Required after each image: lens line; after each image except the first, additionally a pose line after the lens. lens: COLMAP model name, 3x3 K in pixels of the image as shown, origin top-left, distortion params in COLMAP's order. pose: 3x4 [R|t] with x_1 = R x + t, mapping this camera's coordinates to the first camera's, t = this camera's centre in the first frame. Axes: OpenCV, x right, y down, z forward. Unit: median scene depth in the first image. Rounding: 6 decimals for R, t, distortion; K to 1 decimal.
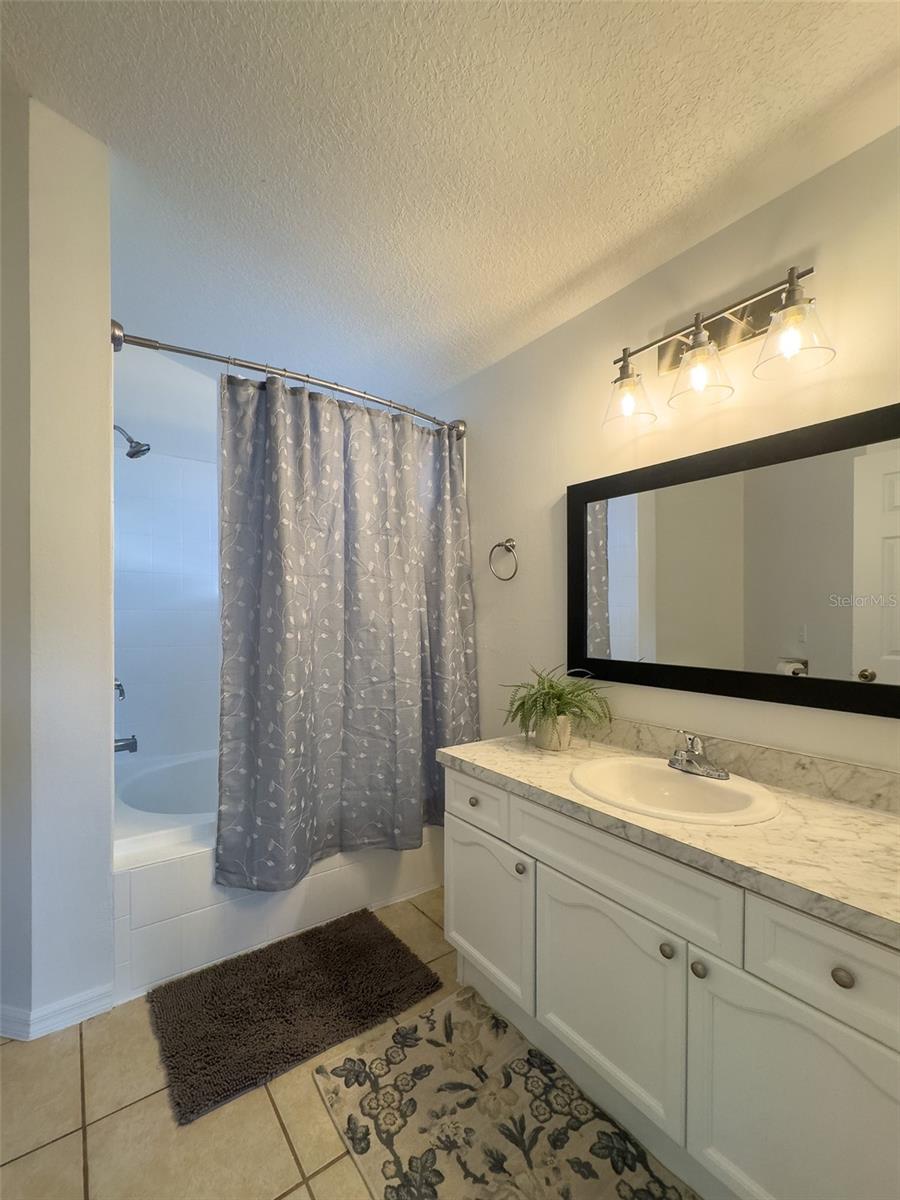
lens RADIAL K [[492.7, 0, 390.8], [0, 492.7, 624.4], [0, 0, 1]] dist [-0.002712, -0.000299]
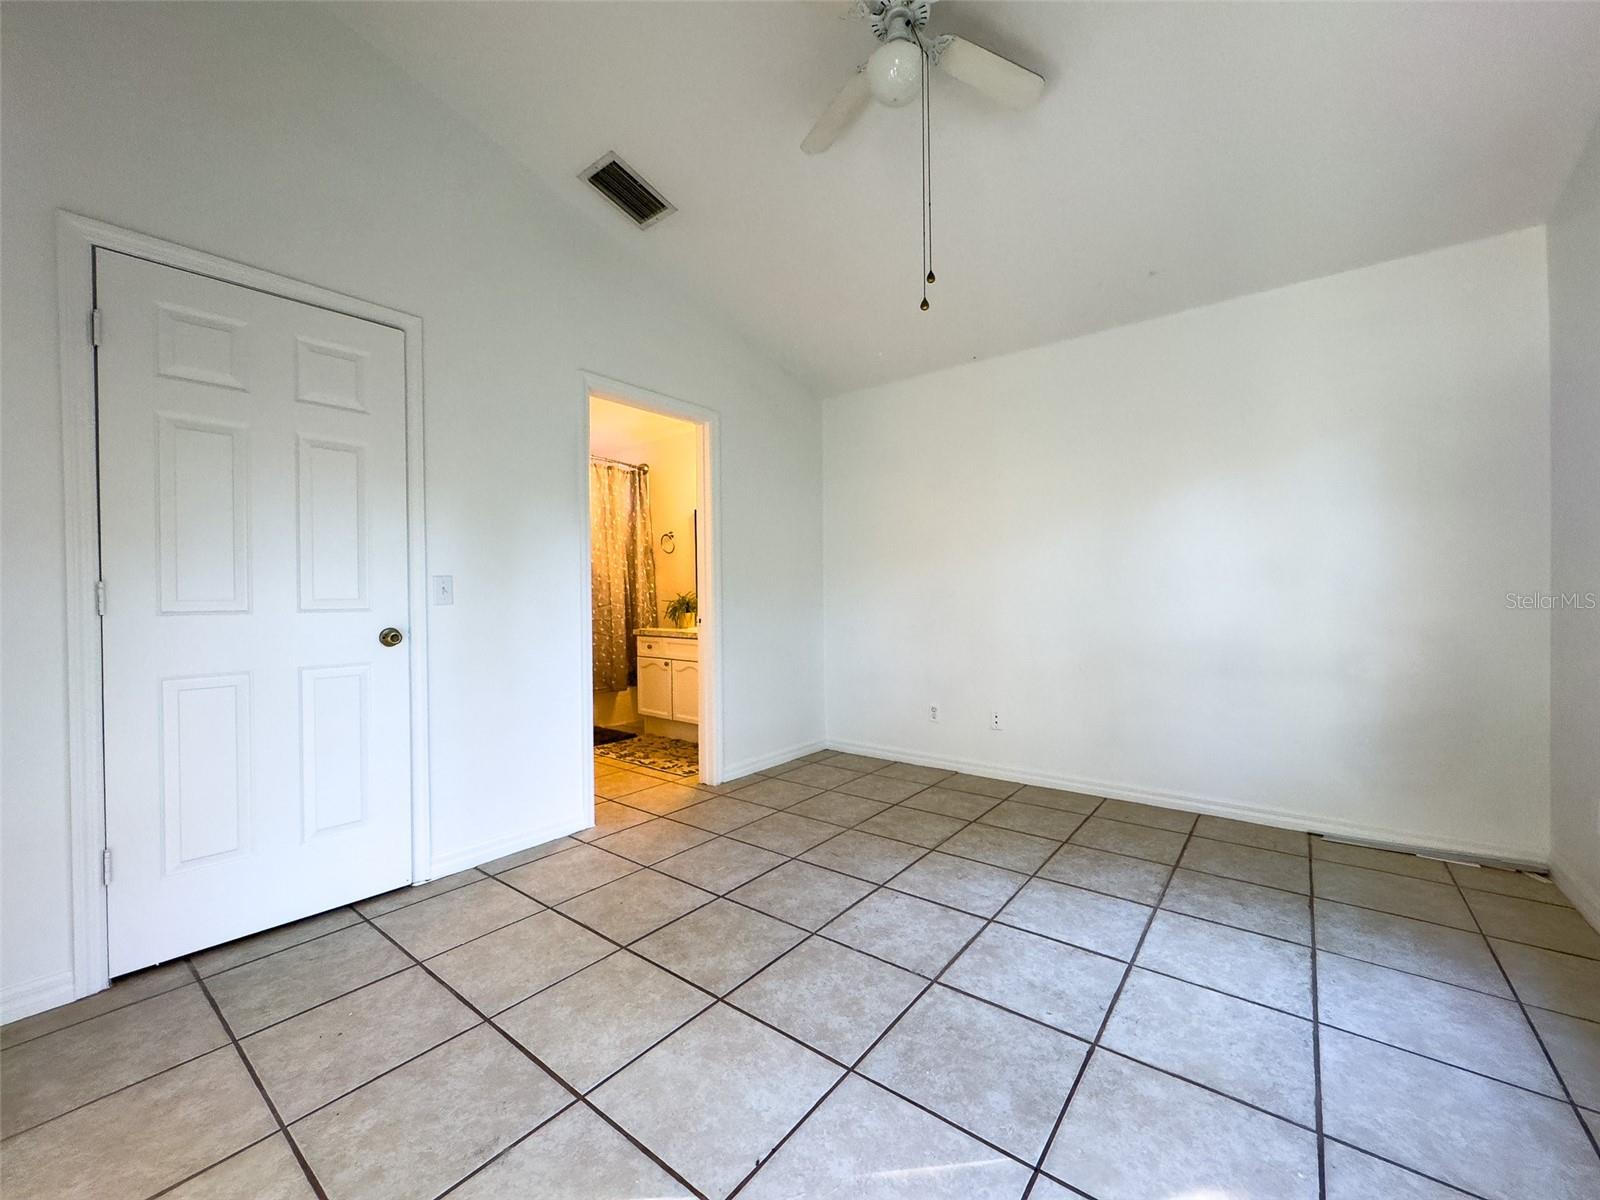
lens RADIAL K [[645.1, 0, 800.0], [0, 645.1, 600.0], [0, 0, 1]] dist [-0.001708, -0.000151]
pose [[0.944955, -0.014054, 0.326899, -0.175472], [0.017475, 0.999819, -0.007533, 0.189214], [-0.326734, 0.012831, 0.945029, -2.422033]]
